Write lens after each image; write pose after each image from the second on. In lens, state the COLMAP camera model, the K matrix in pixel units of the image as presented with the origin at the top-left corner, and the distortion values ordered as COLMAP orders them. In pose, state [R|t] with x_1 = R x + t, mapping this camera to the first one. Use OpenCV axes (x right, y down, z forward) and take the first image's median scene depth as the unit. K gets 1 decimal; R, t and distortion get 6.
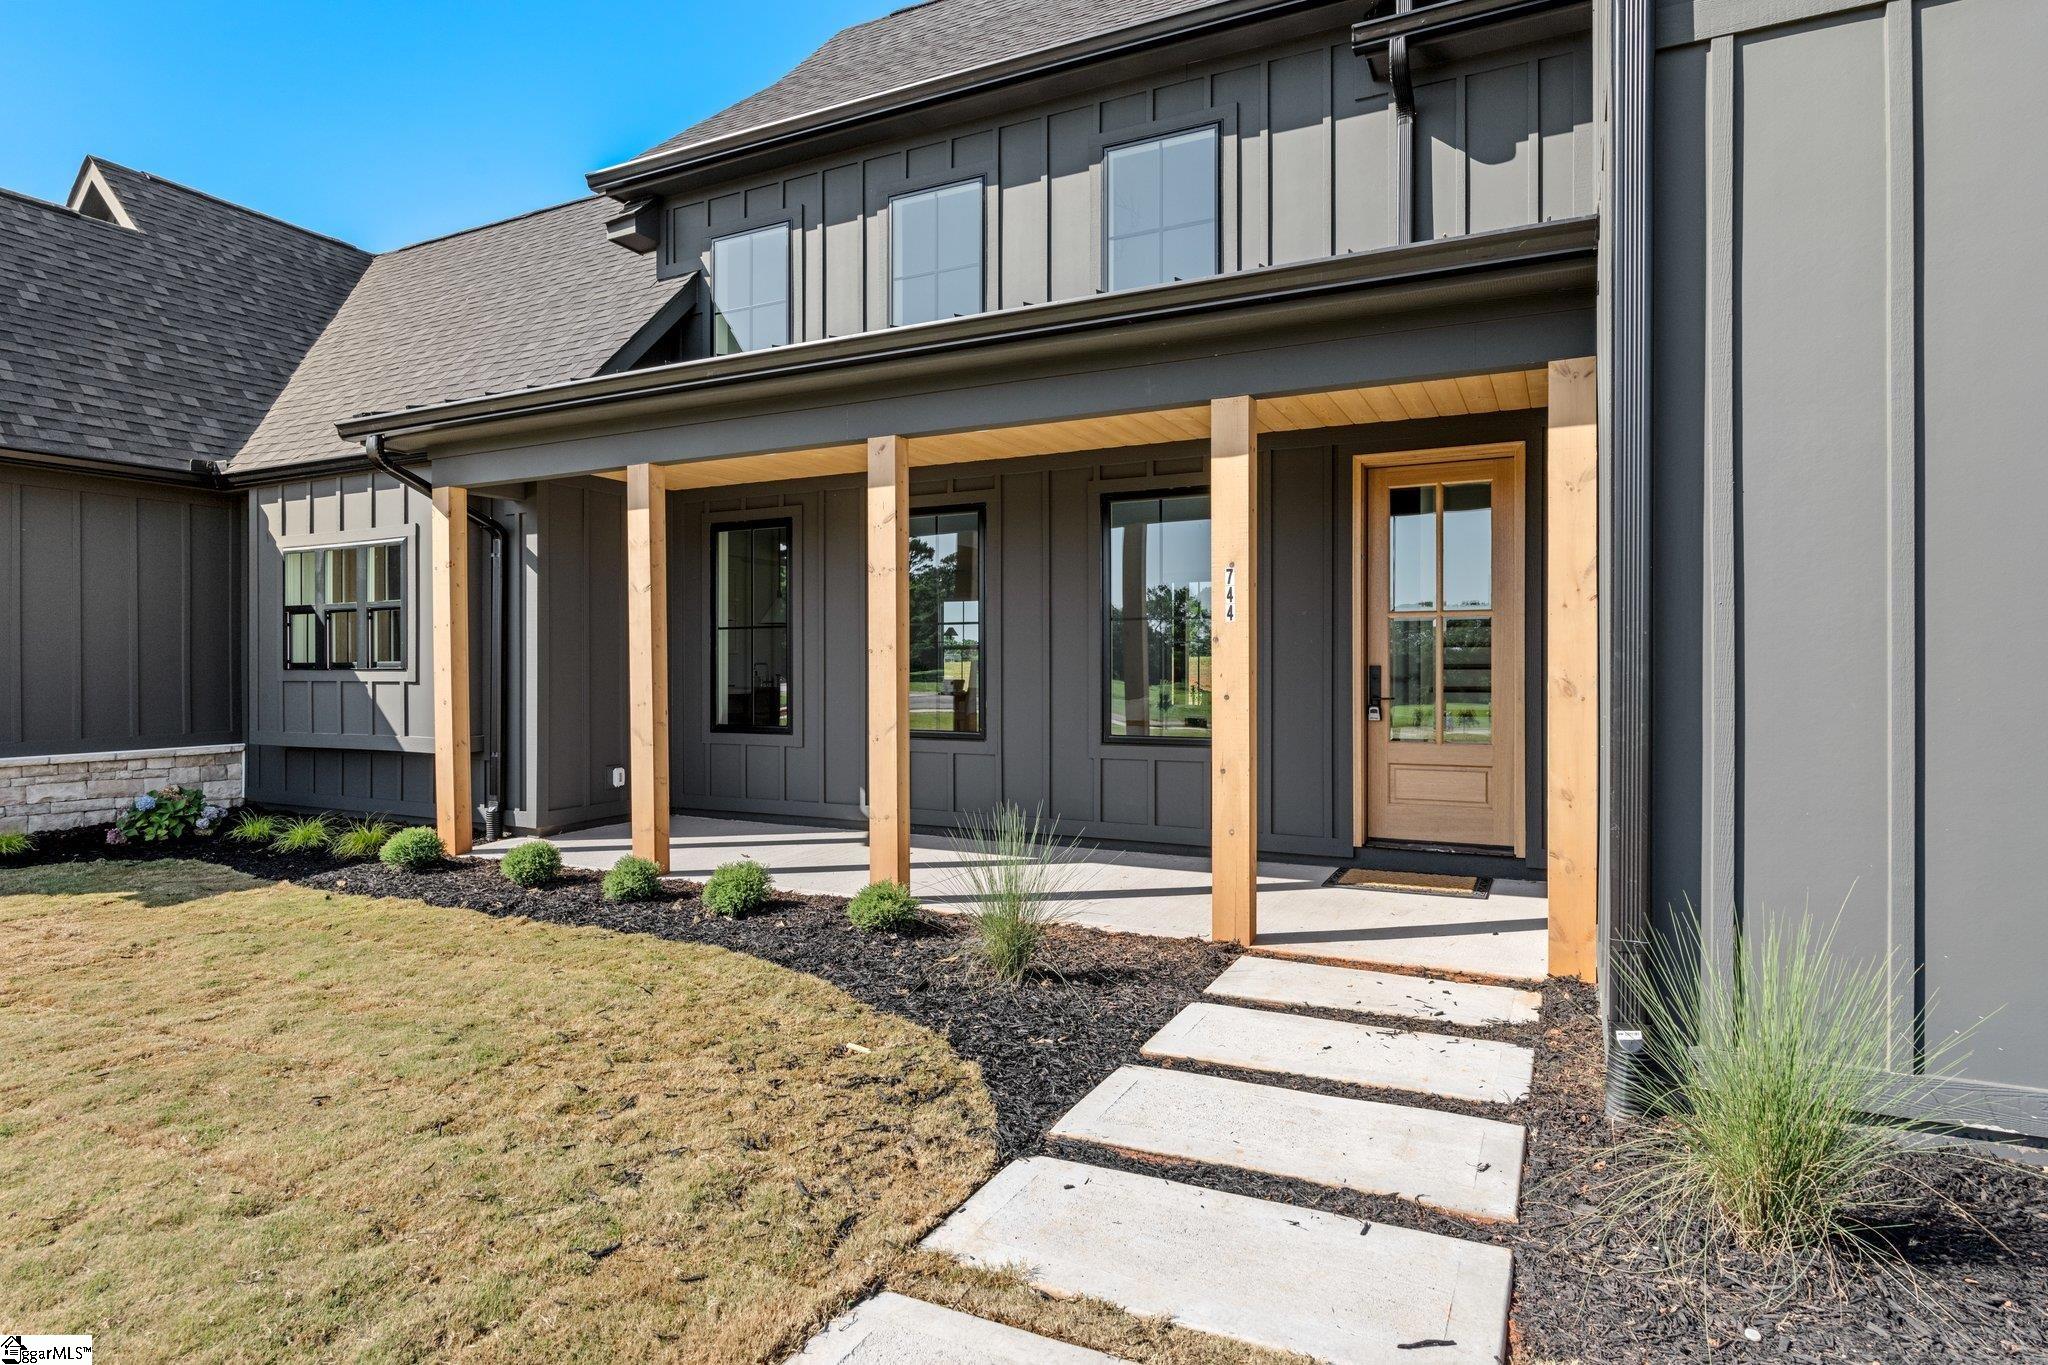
lens RADIAL K [[1133.2, 0, 1024.0], [0, 1133.2, 682.5], [0, 0, 1]] dist [0.000932, 0.000012]
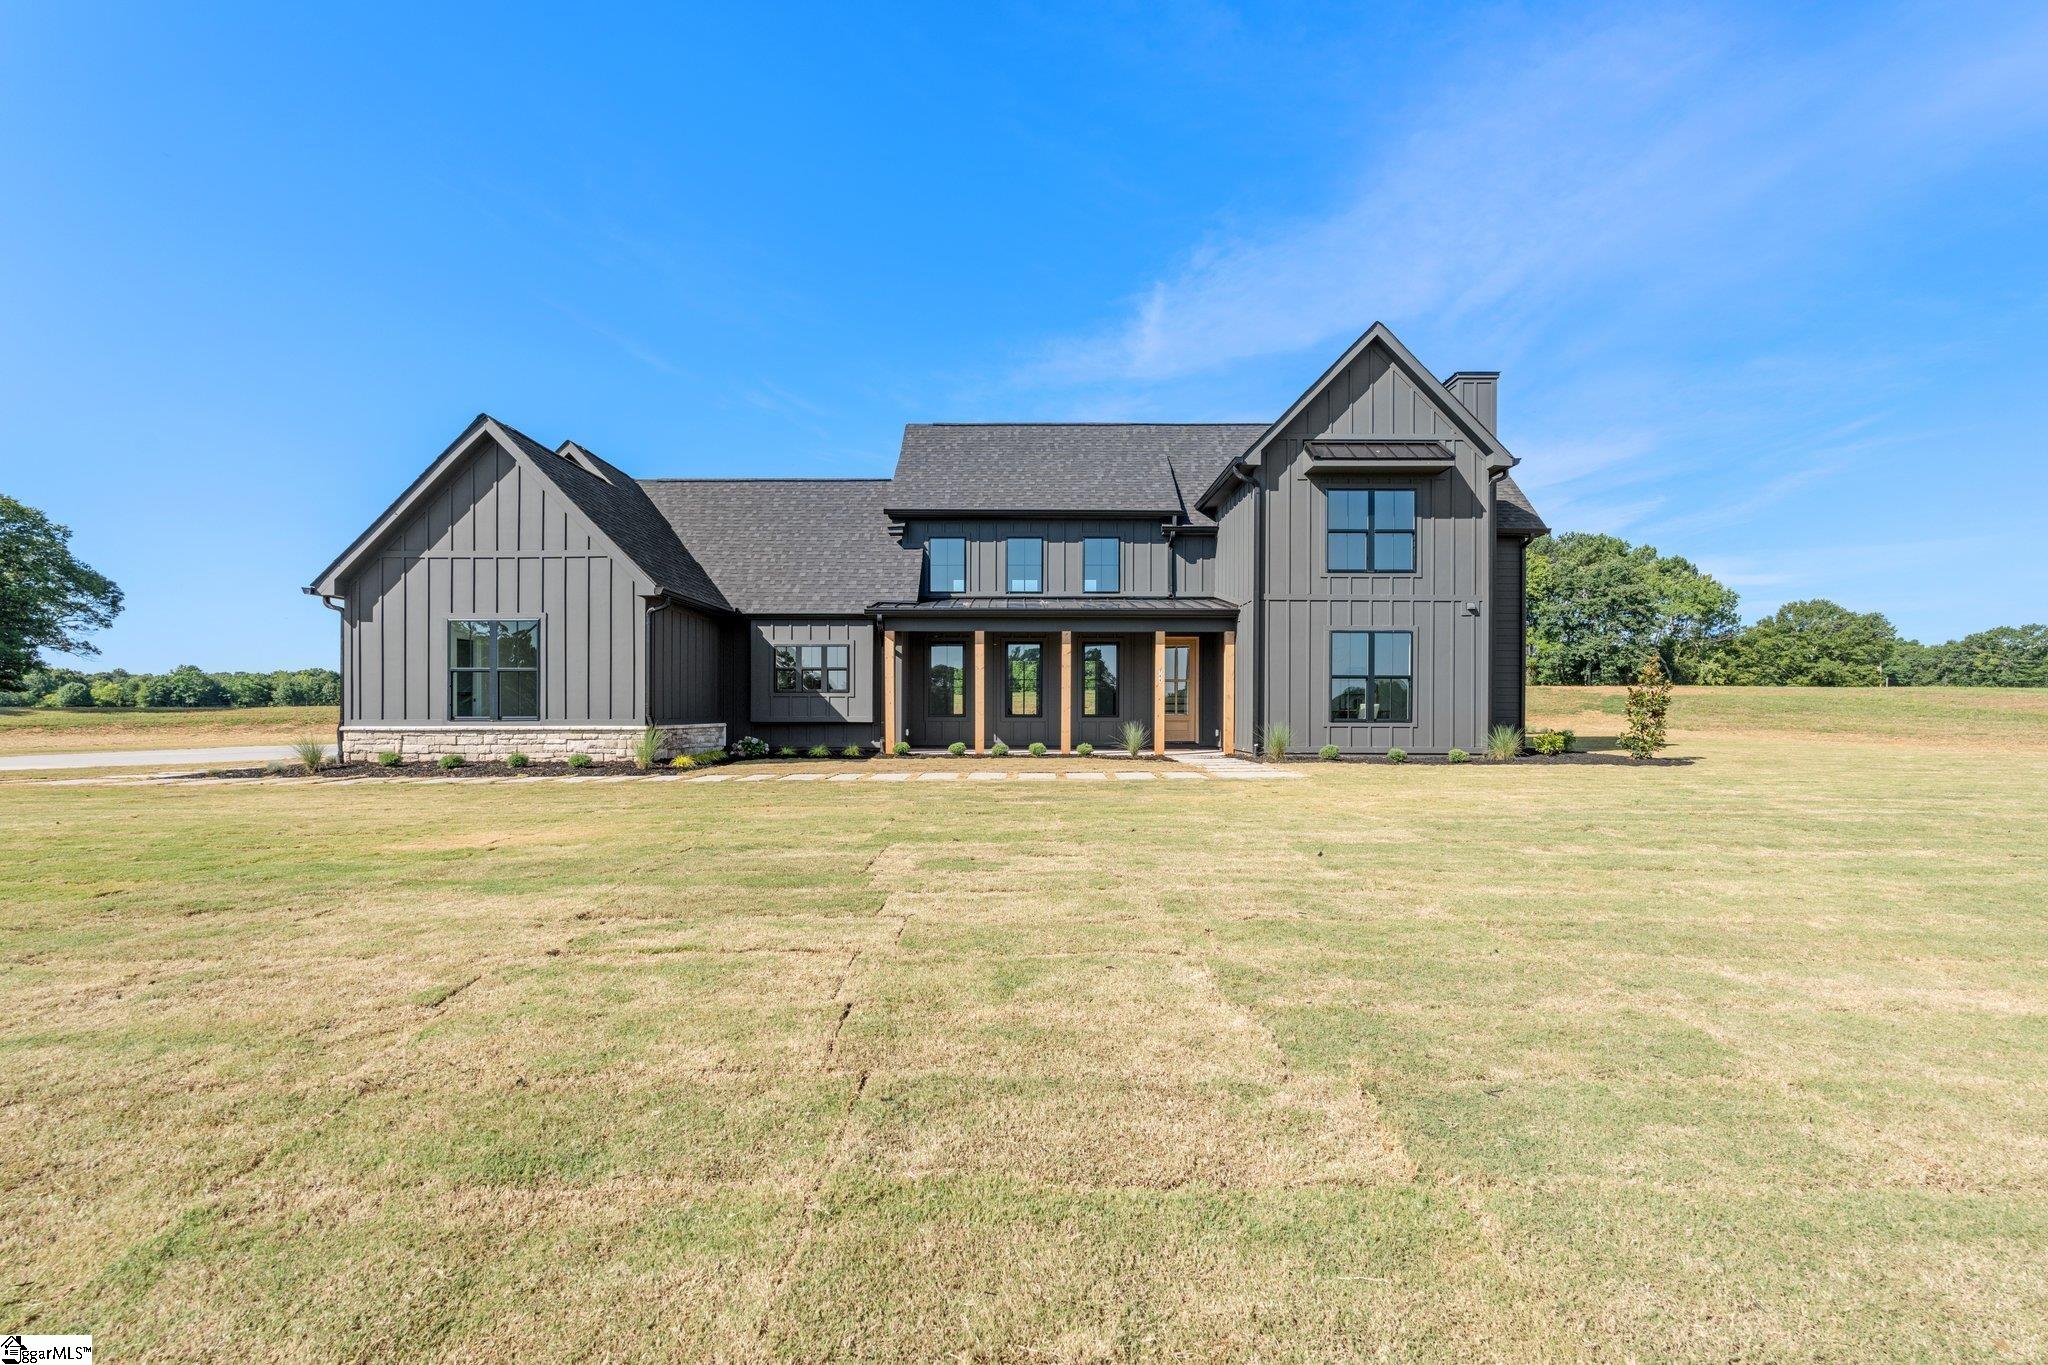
lens RADIAL K [[892.5, 0, 1024.0], [0, 892.5, 682.5], [0, 0, 1]] dist [-0.012473, 0.000031]
pose [[0.893867, 0.014691, 0.448092, -1.106175], [0.002096, 0.999315, -0.036943, 0.044727], [-0.448328, 0.033961, 0.893224, -1.100558]]
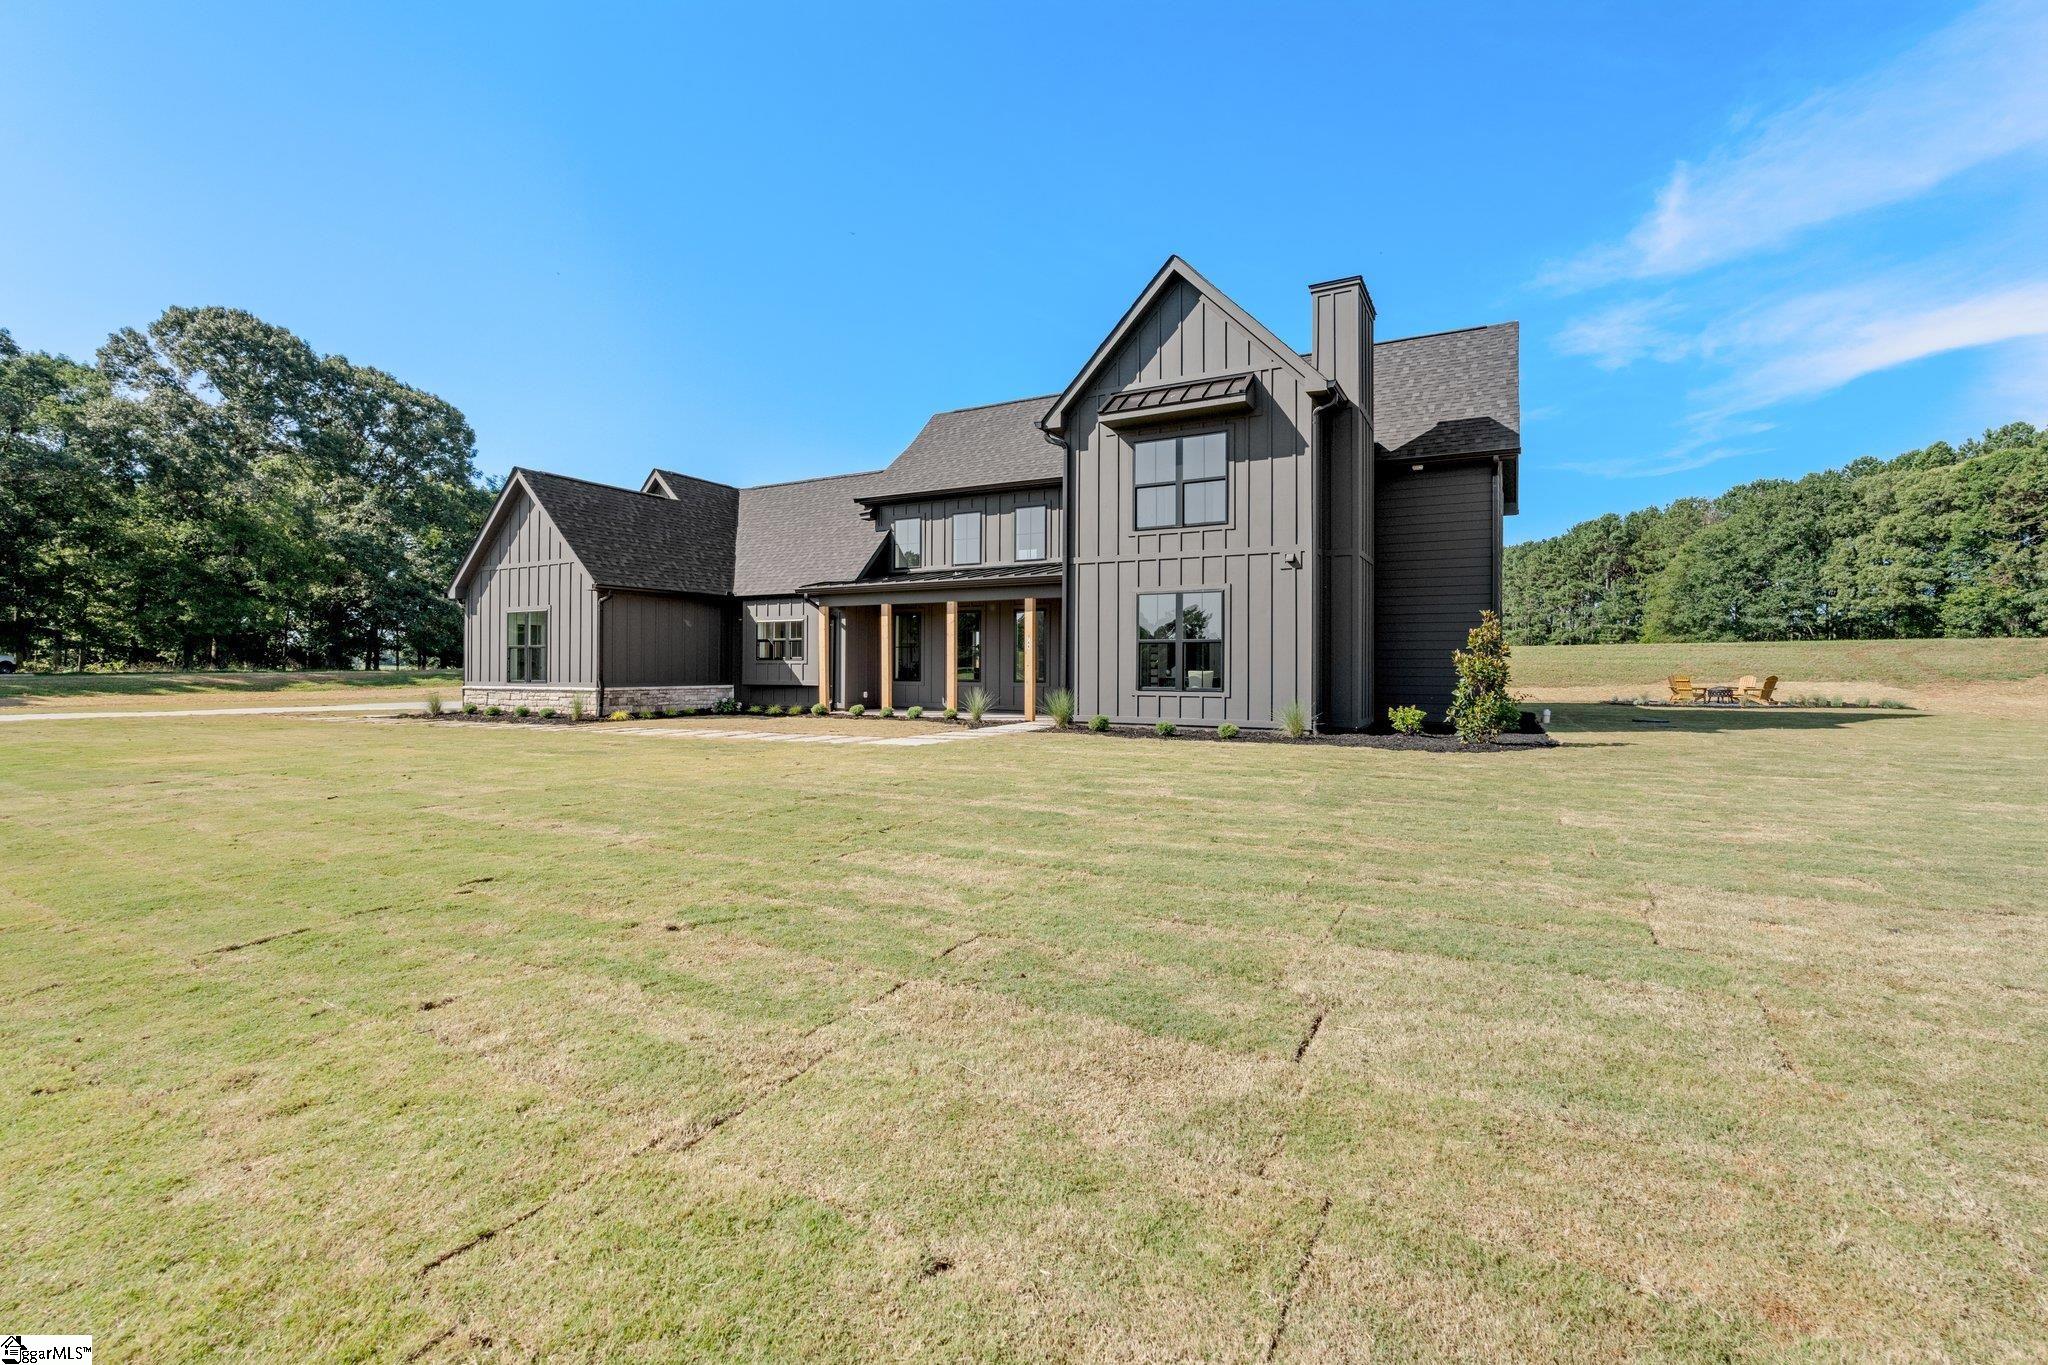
lens RADIAL K [[893.3, 0, 1040.3], [0, 893.3, 649.4], [0, 0, 1]] dist [-0.039639, 0.000140]
pose [[0.999914, -0.000383, -0.013102, 0.160661], [0.000002, 0.999578, -0.029034, 0.031366], [0.013108, 0.029032, 0.999493, -1.491879]]
